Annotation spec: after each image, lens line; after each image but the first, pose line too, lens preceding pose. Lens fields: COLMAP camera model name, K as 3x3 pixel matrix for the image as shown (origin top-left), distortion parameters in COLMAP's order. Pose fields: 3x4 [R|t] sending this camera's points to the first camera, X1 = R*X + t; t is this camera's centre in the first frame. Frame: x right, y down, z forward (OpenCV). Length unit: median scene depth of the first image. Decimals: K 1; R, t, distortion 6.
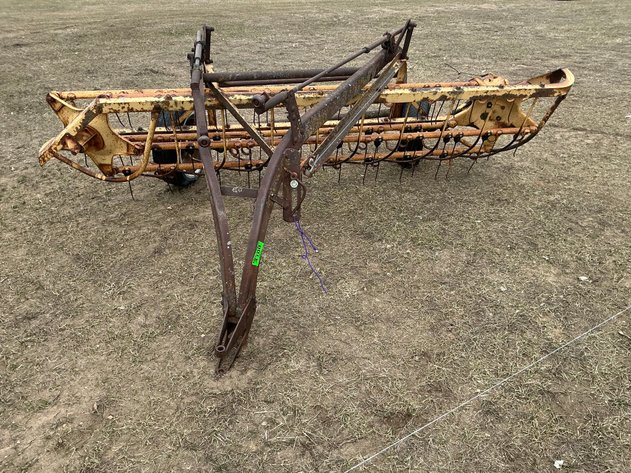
lens RADIAL K [[522.4, 0, 315.5], [0, 522.4, 236.5], [0, 0, 1]] dist [0.078416, -0.145916]
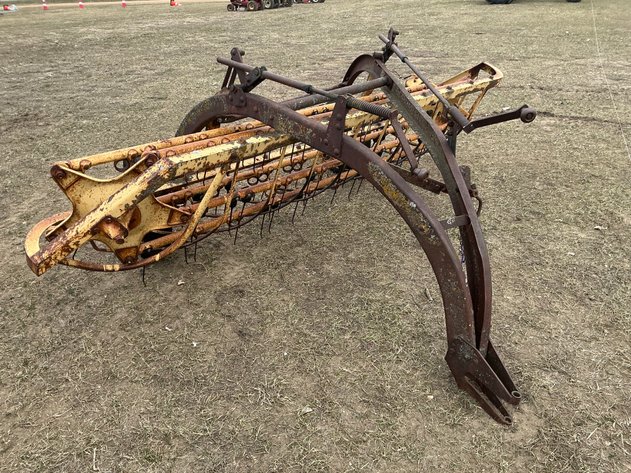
lens RADIAL K [[522.4, 0, 315.5], [0, 522.4, 236.5], [0, 0, 1]] dist [0.078416, -0.145916]
pose [[0.809699, -0.253675, 0.529185, -0.602292], [0.265518, 0.962528, 0.055140, -0.131399], [-0.523343, 0.095861, 0.846713, 0.268665]]
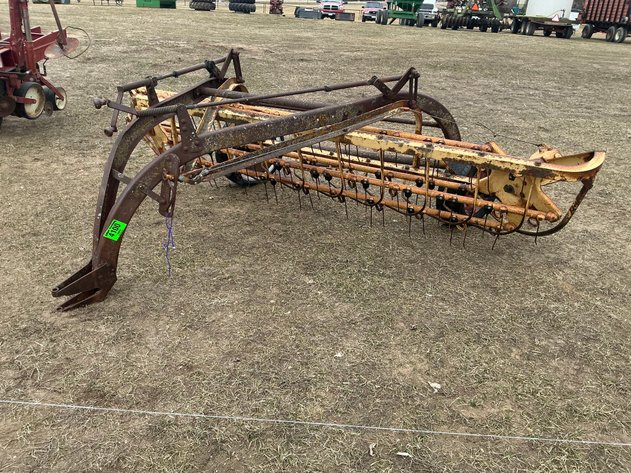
lens RADIAL K [[522.4, 0, 315.5], [0, 522.4, 236.5], [0, 0, 1]] dist [0.078416, -0.145916]
pose [[0.805617, 0.285992, -0.518834, 0.662888], [-0.316571, 0.948061, 0.031037, -0.101573], [0.500763, 0.139244, 0.854311, 0.148760]]
